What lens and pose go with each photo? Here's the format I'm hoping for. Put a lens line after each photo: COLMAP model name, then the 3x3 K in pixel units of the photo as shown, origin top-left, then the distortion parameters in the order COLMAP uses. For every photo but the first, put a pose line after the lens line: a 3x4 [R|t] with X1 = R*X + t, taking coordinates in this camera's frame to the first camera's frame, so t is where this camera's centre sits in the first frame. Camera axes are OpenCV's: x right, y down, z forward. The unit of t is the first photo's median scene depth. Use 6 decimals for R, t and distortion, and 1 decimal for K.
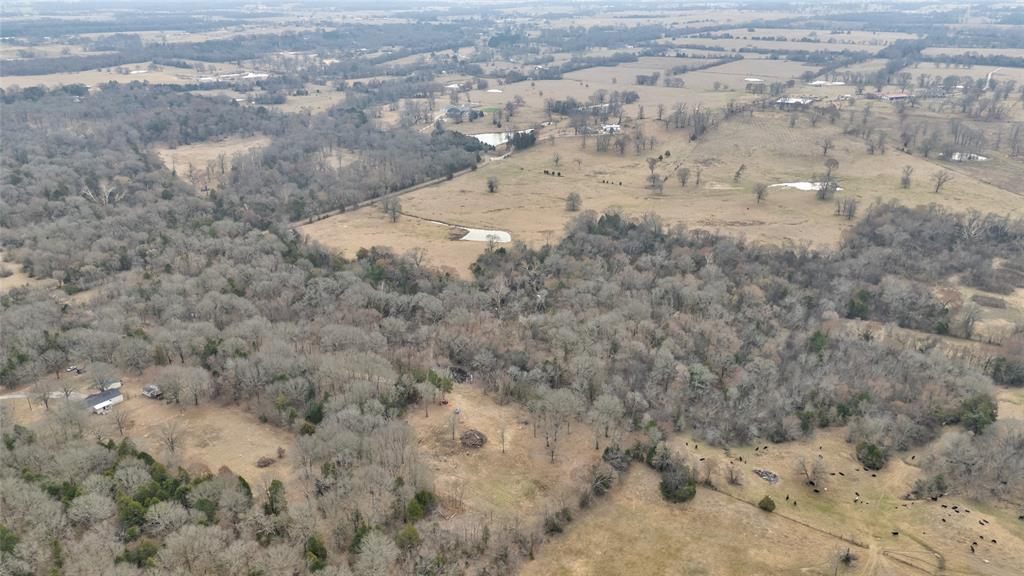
lens RADIAL K [[738.1, 0, 510.2], [0, 738.1, 287.2], [0, 0, 1]] dist [0.056943, -0.041826]
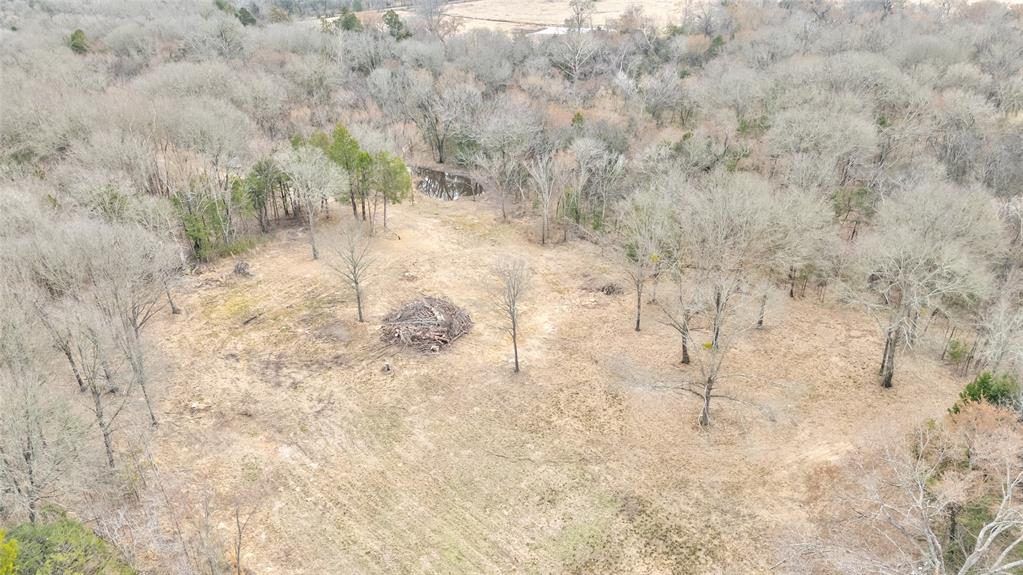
lens RADIAL K [[737.4, 0, 511.6], [0, 737.4, 287.3], [0, 0, 1]] dist [0.056943, -0.041826]
pose [[0.988038, 0.056229, -0.143593, 0.025224], [-0.047061, 0.996678, 0.066467, 0.169508], [0.146854, -0.058915, 0.987402, 0.714777]]
